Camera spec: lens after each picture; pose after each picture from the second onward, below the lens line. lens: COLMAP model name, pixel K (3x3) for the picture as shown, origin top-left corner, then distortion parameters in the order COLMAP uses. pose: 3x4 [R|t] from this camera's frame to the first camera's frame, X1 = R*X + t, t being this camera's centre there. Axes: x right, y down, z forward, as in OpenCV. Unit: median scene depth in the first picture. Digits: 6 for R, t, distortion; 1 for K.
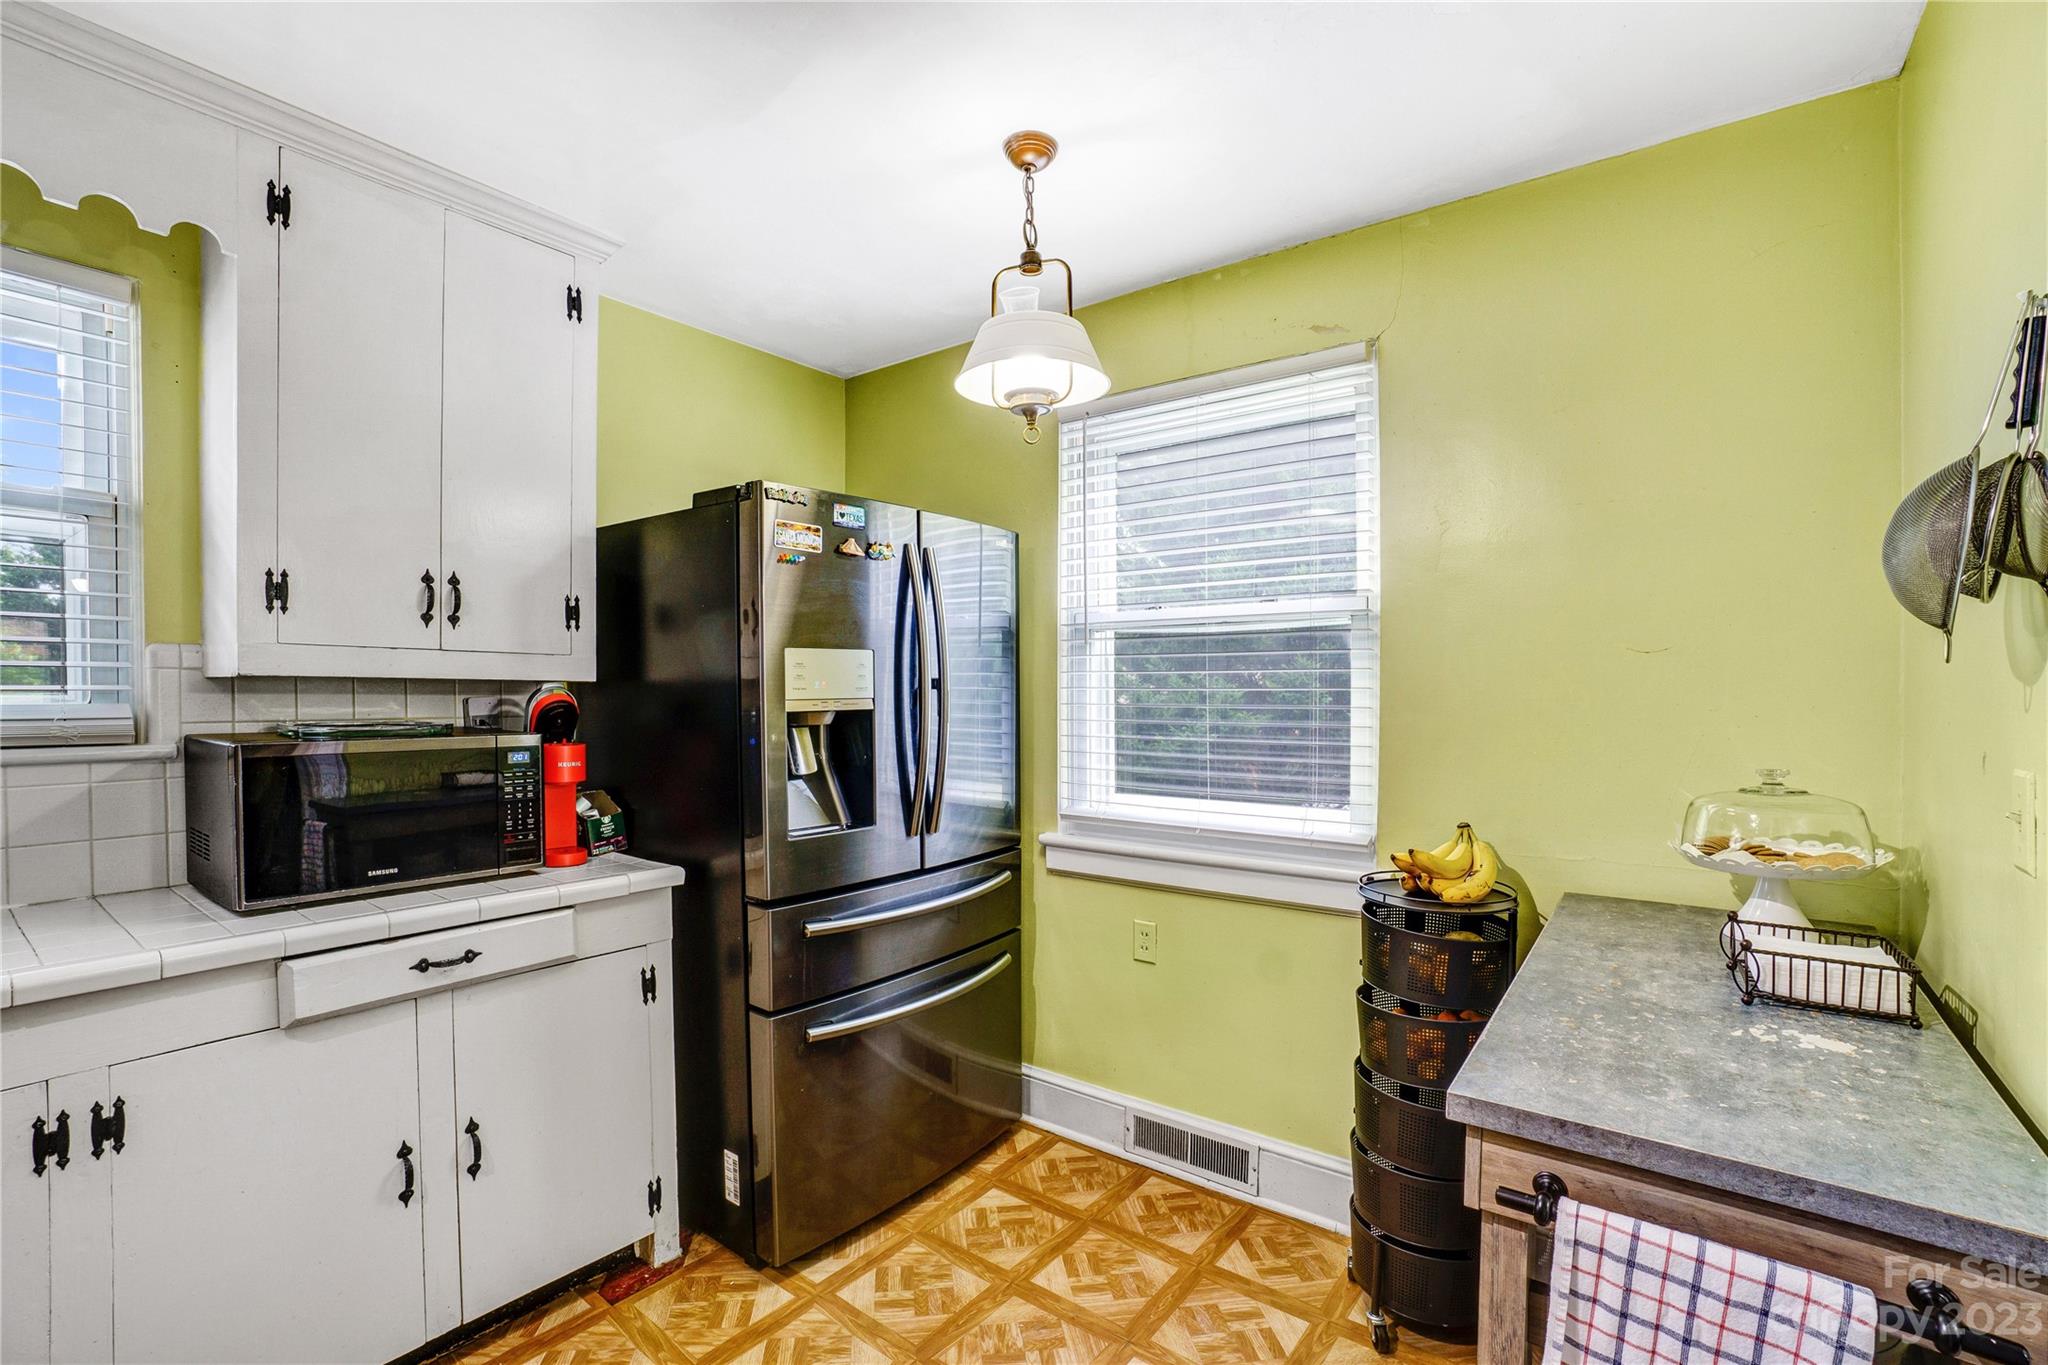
lens RADIAL K [[918.7, 0, 996.6], [0, 918.7, 708.6], [0, 0, 1]] dist [-0.061857, 0.021674]
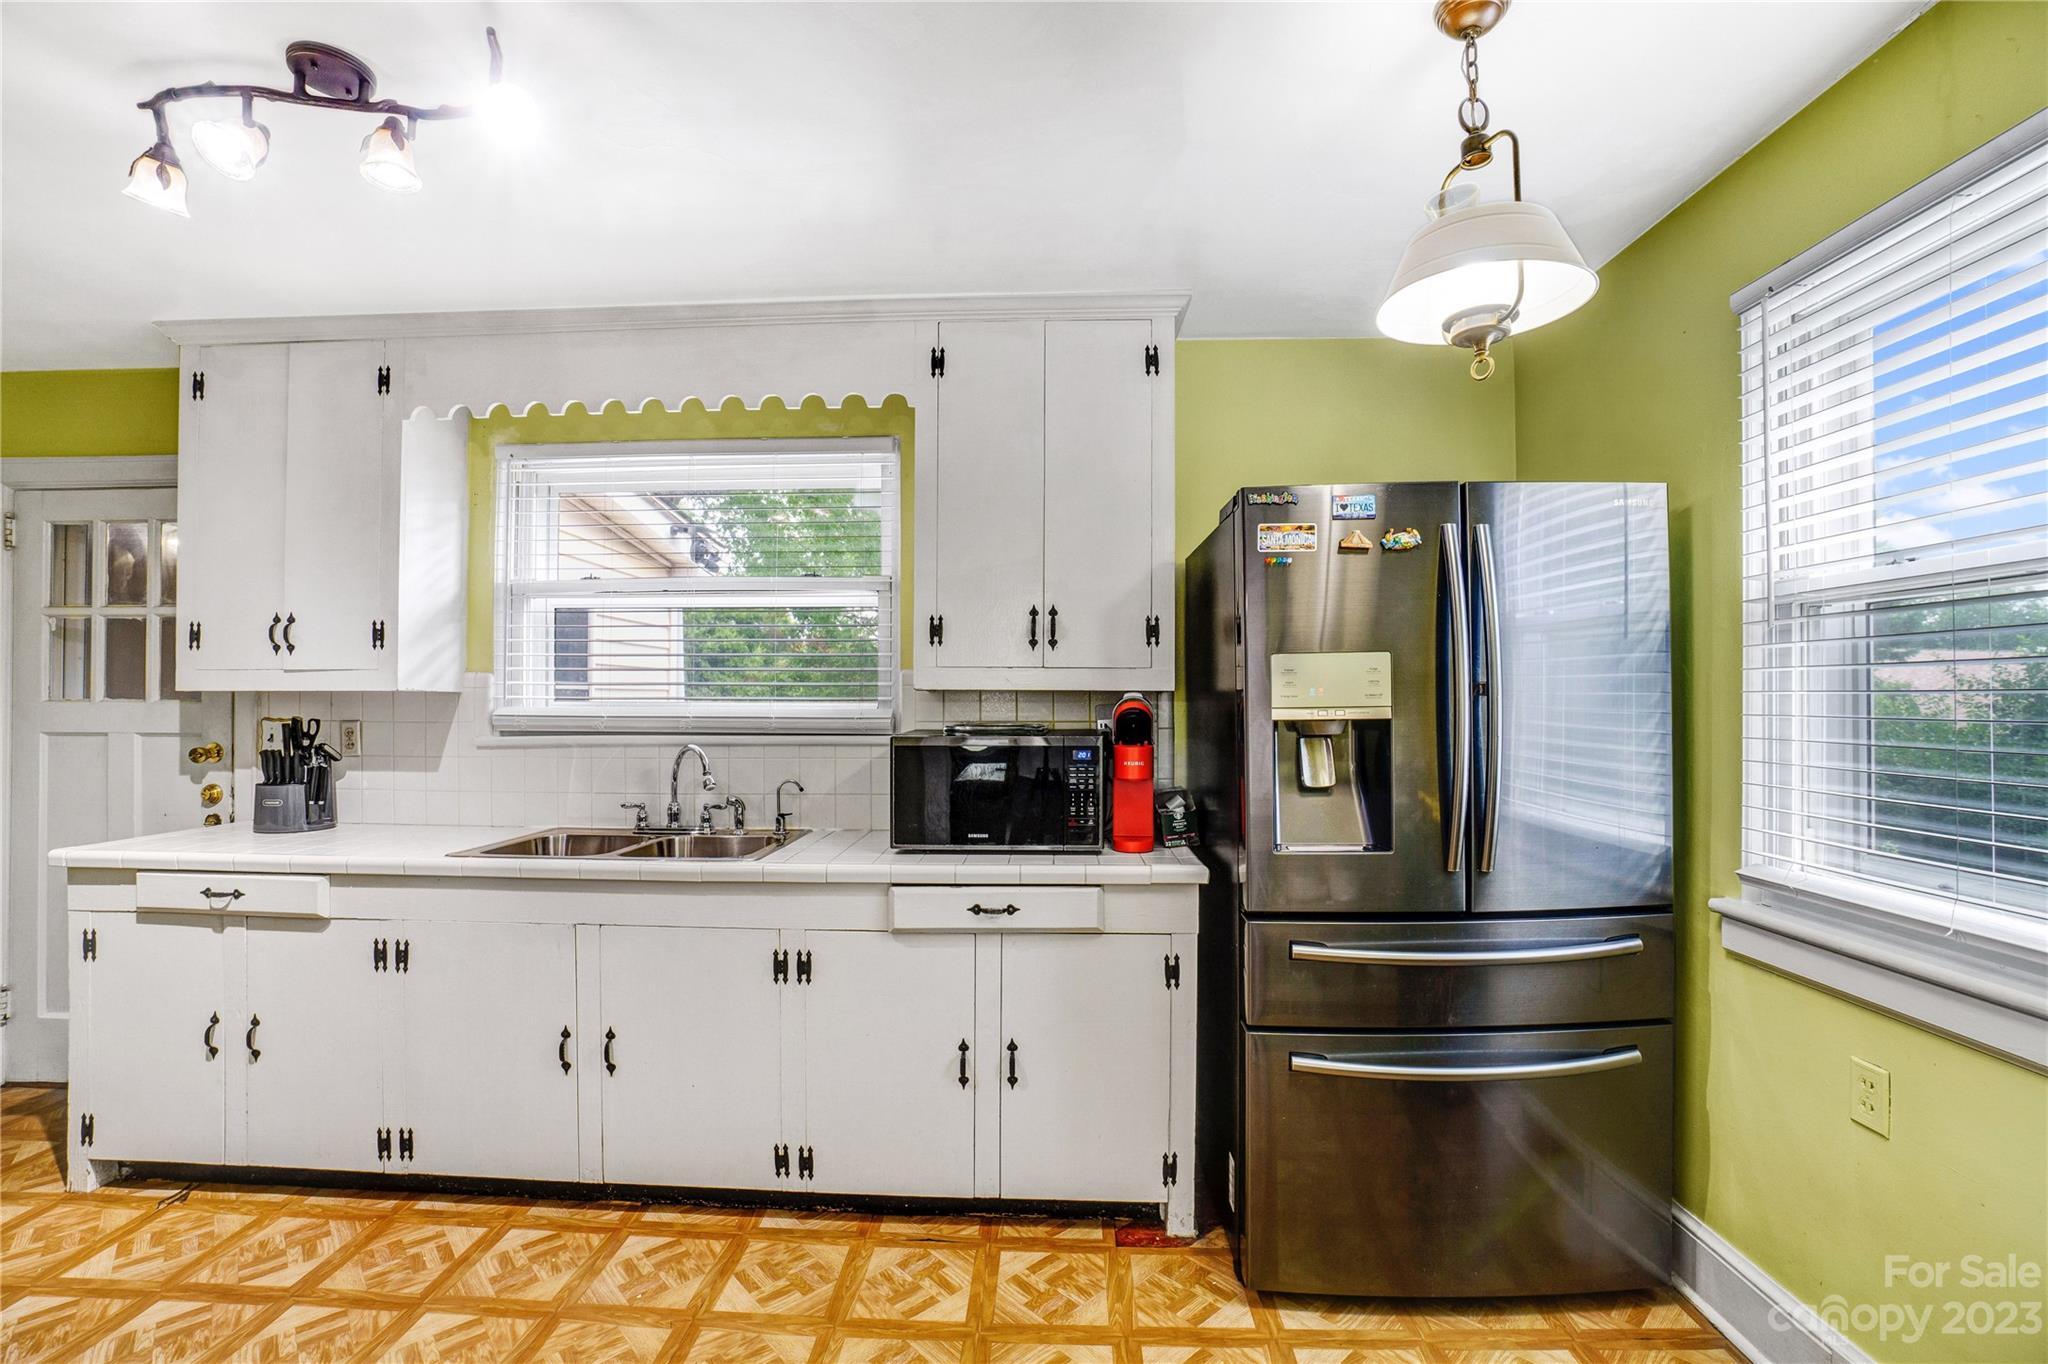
lens RADIAL K [[898.5, 0, 1022.8], [0, 898.5, 699.1], [0, 0, 1]] dist [-0.063829, 0.022354]
pose [[0.586506, -0.004811, -0.809930, 0.368433], [-0.011031, 0.999842, -0.013927, -0.002811], [0.809870, 0.017102, 0.586361, 0.224158]]
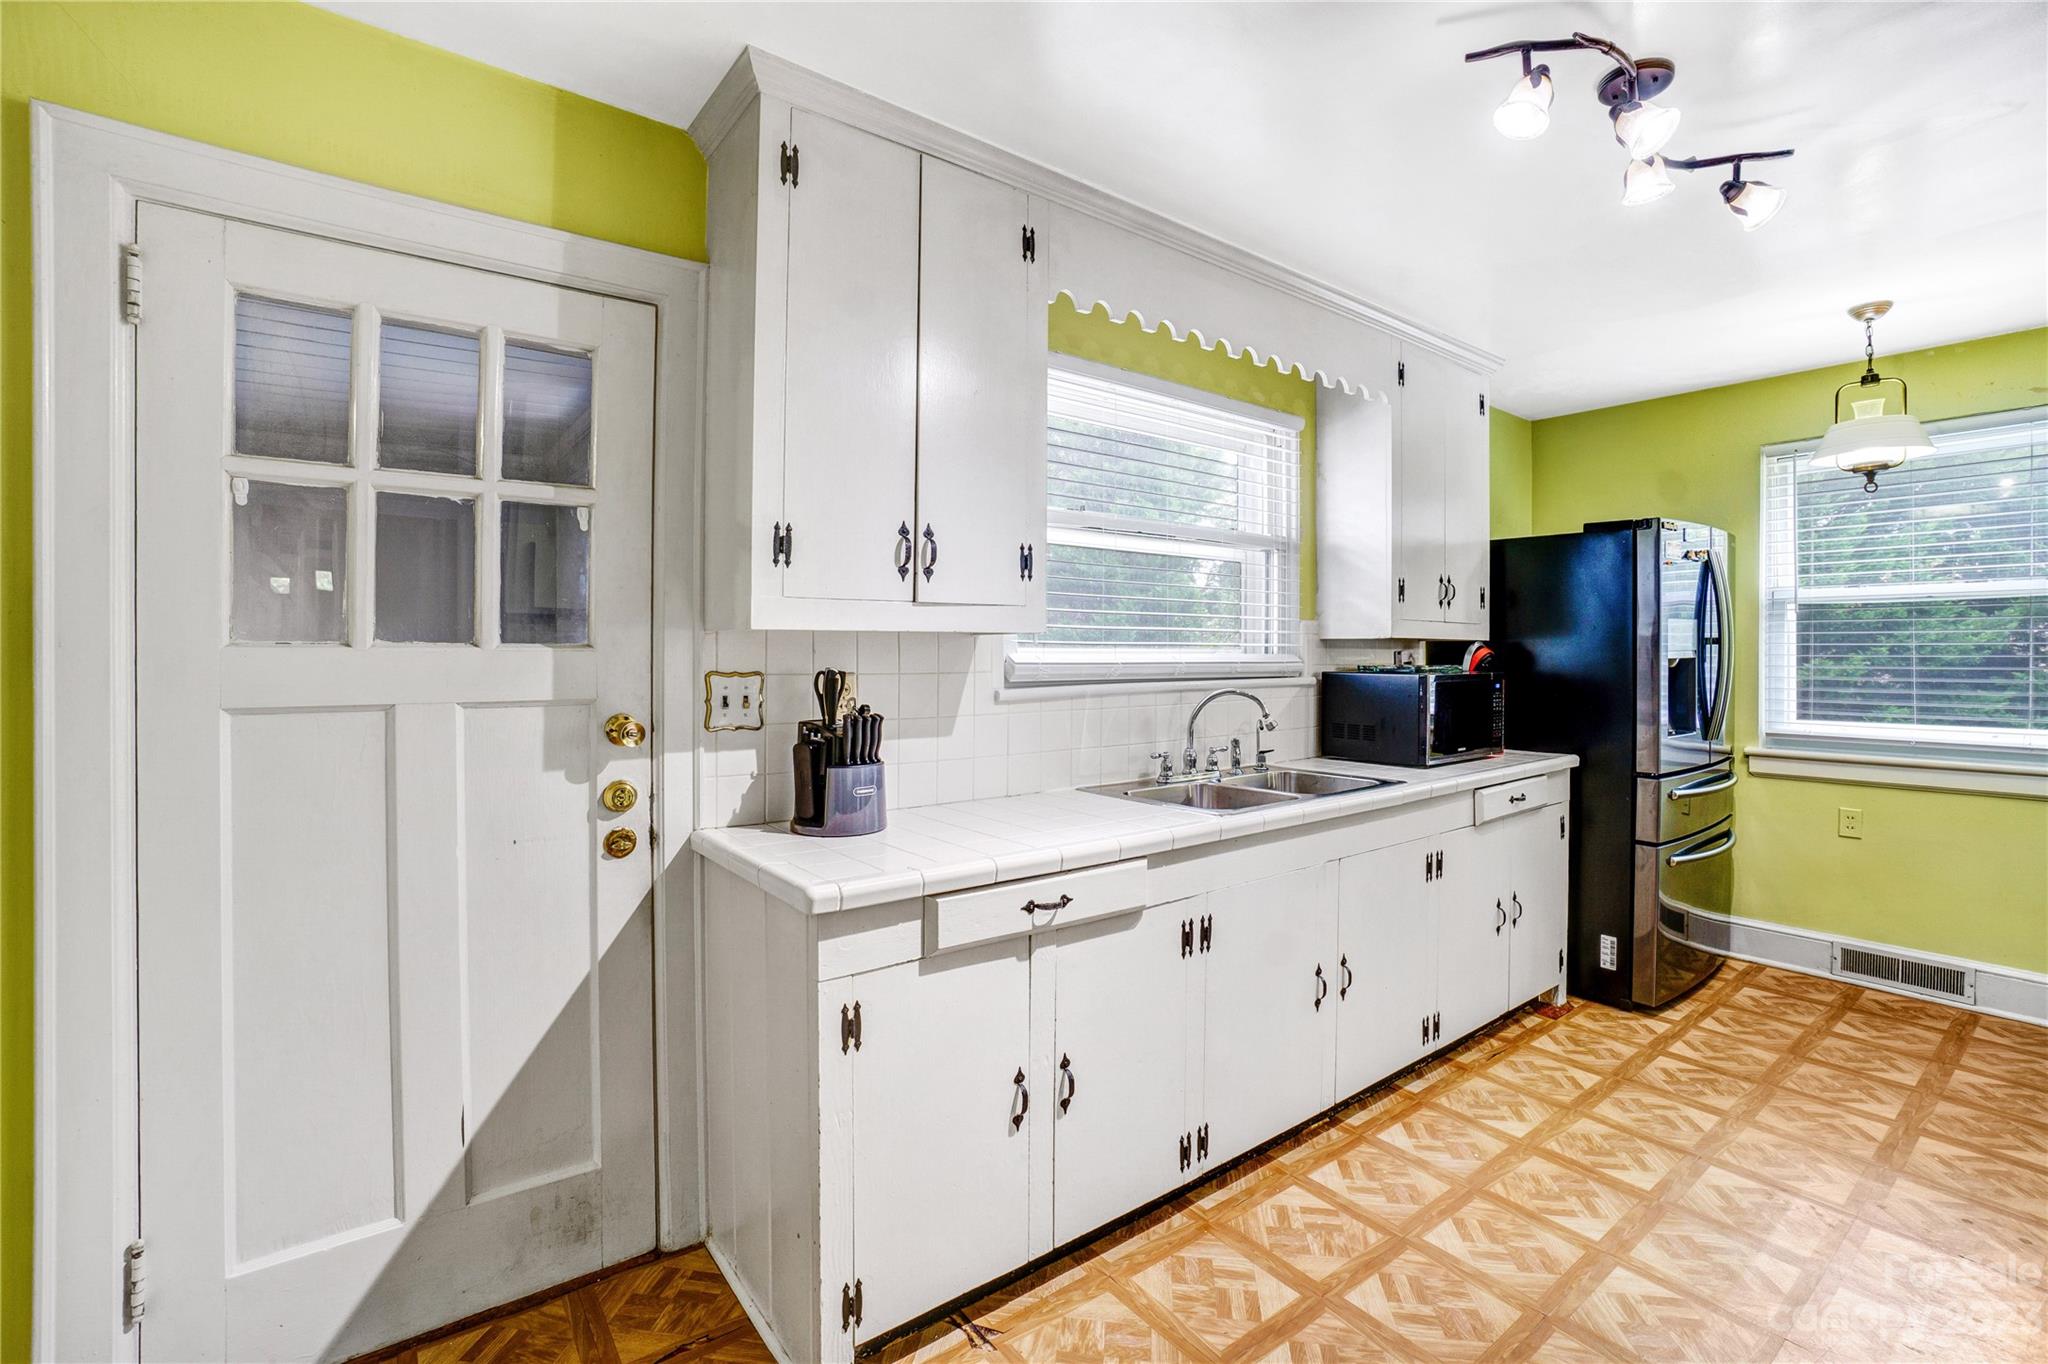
lens RADIAL K [[909.8, 0, 1017.4], [0, 909.8, 661.1], [0, 0, 1]] dist [-0.062786, 0.022391]
pose [[0.967520, -0.000064, -0.252794, -0.905474], [-0.000831, 0.999994, -0.003434, 0.013017], [0.252793, 0.003532, 0.967514, -0.770810]]
